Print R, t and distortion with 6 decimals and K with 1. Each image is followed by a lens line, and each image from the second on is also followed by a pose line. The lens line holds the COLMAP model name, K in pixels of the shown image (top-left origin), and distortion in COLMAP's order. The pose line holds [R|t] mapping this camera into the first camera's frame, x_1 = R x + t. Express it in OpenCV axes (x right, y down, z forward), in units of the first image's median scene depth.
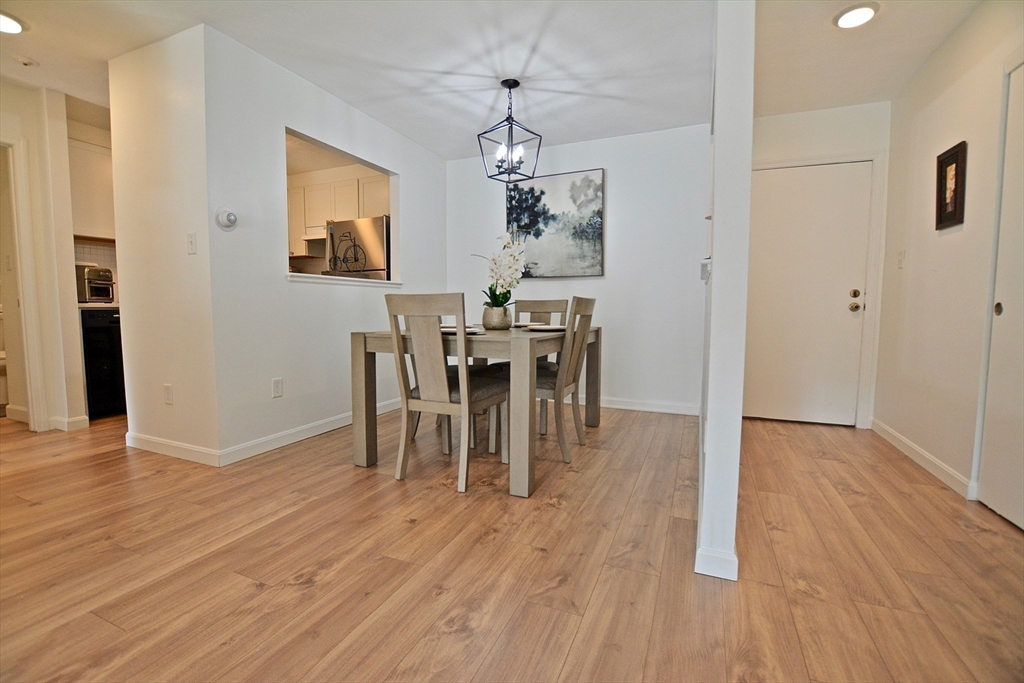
lens RADIAL K [[457.4, 0, 507.5], [0, 457.4, 343.3], [0, 0, 1]] dist [-0.033136, 0.004096]
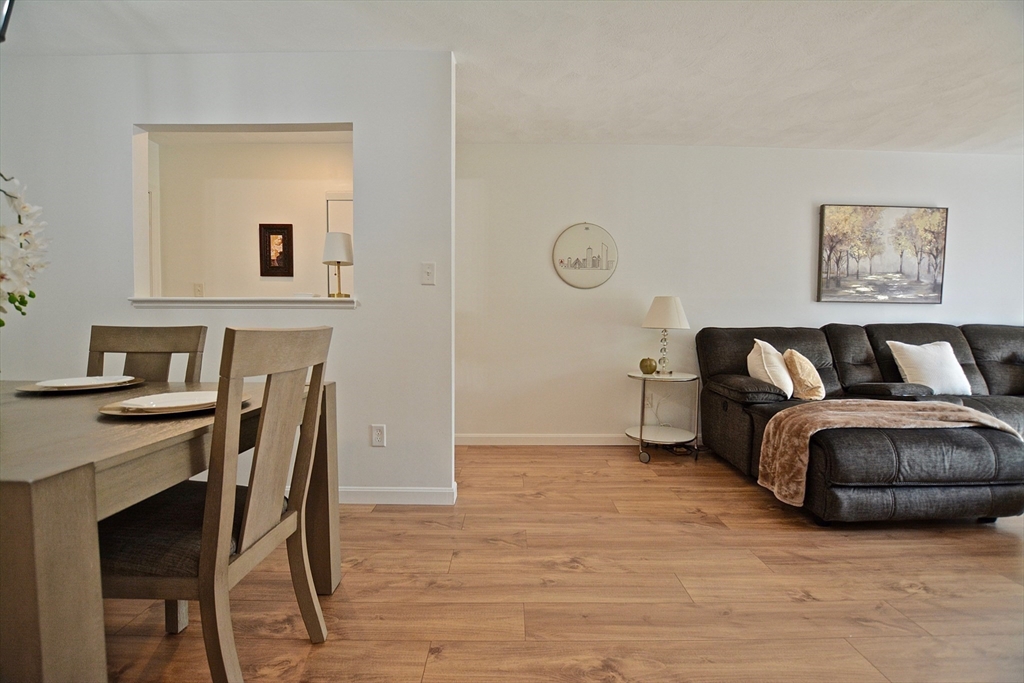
lens RADIAL K [[457.4, 0, 507.4], [0, 457.4, 344.8], [0, 0, 1]] dist [-0.033136, 0.004096]
pose [[-0.400949, -0.046571, 0.914916, -1.077422], [0.067013, 0.994540, 0.079991, -0.160836], [-0.913646, 0.093384, -0.395639, 1.395752]]
